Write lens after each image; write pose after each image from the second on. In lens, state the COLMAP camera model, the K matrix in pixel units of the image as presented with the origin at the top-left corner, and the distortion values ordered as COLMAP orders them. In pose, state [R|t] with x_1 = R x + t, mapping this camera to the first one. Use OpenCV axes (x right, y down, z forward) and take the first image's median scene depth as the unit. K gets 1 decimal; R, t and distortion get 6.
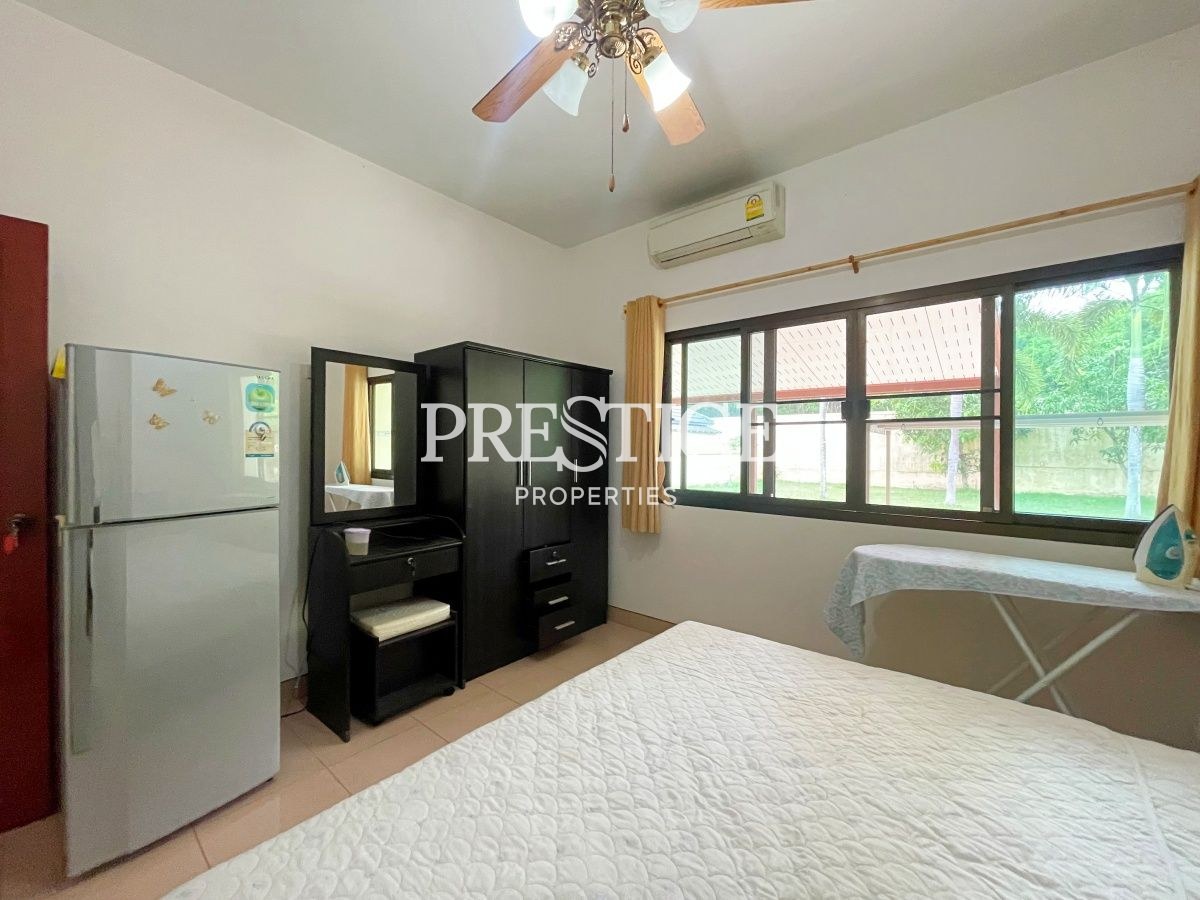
lens RADIAL K [[484.1, 0, 594.7], [0, 484.1, 442.2], [0, 0, 1]] dist [-0.000311, -0.001721]
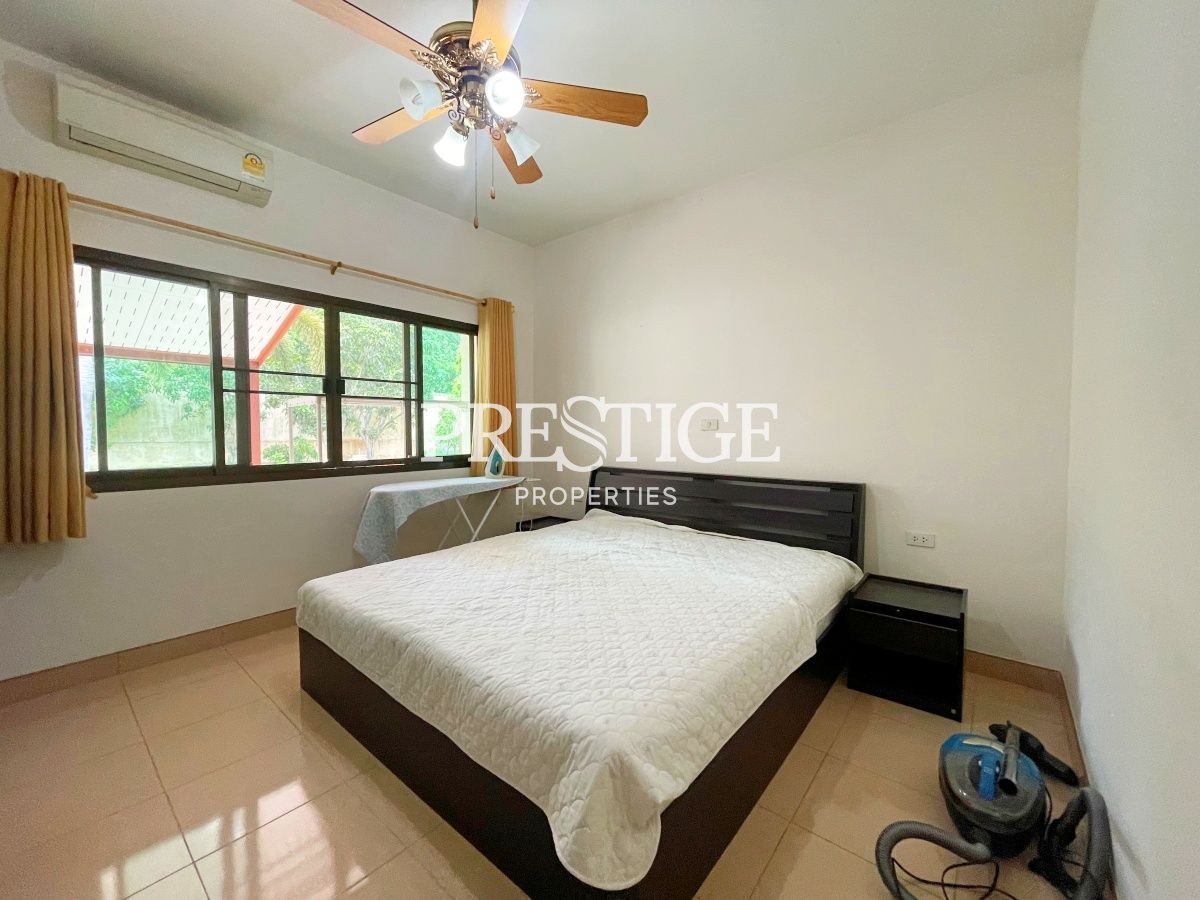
lens RADIAL K [[484.1, 0, 594.2], [0, 484.1, 450.8], [0, 0, 1]] dist [-0.000311, -0.001721]
pose [[-0.008184, -0.051456, 0.998642, -0.607934], [-0.012846, 0.998598, 0.051348, 0.021276], [-0.999884, -0.012408, -0.008833, 0.292239]]
